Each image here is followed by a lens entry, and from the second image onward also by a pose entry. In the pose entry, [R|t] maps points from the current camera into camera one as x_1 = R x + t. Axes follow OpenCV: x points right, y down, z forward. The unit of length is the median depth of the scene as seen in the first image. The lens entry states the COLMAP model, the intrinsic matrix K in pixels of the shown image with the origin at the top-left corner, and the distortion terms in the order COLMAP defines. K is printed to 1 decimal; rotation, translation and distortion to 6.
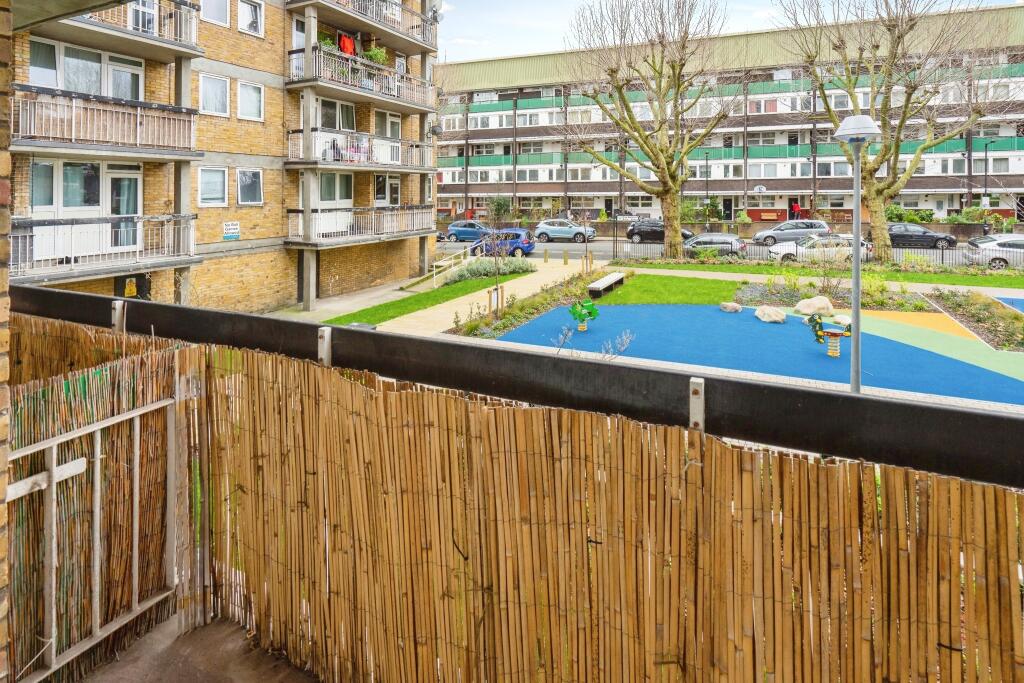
lens RADIAL K [[523.3, 0, 513.6], [0, 523.3, 289.0], [0, 0, 1]] dist [-0.000843, 0.002389]
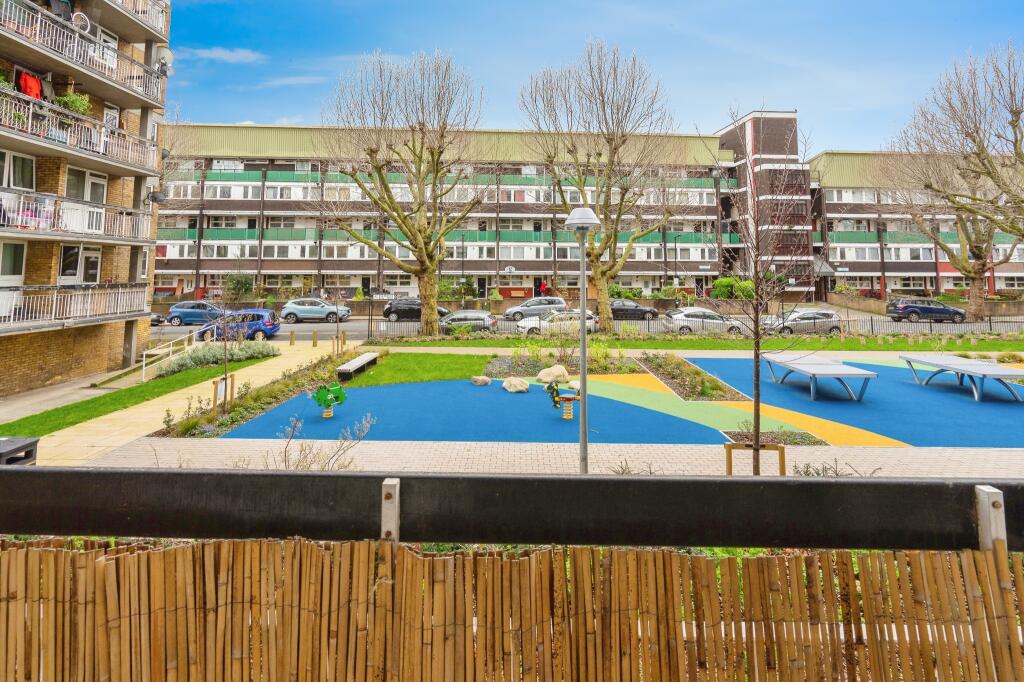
lens RADIAL K [[467.9, 0, 509.3], [0, 467.9, 353.0], [0, 0, 1]] dist [-0.000488, 0.001441]
pose [[0.935605, -0.048967, 0.349636, 0.125900], [0.053132, 0.998585, -0.002326, -0.013776], [-0.349027, 0.020753, 0.936883, 0.085758]]
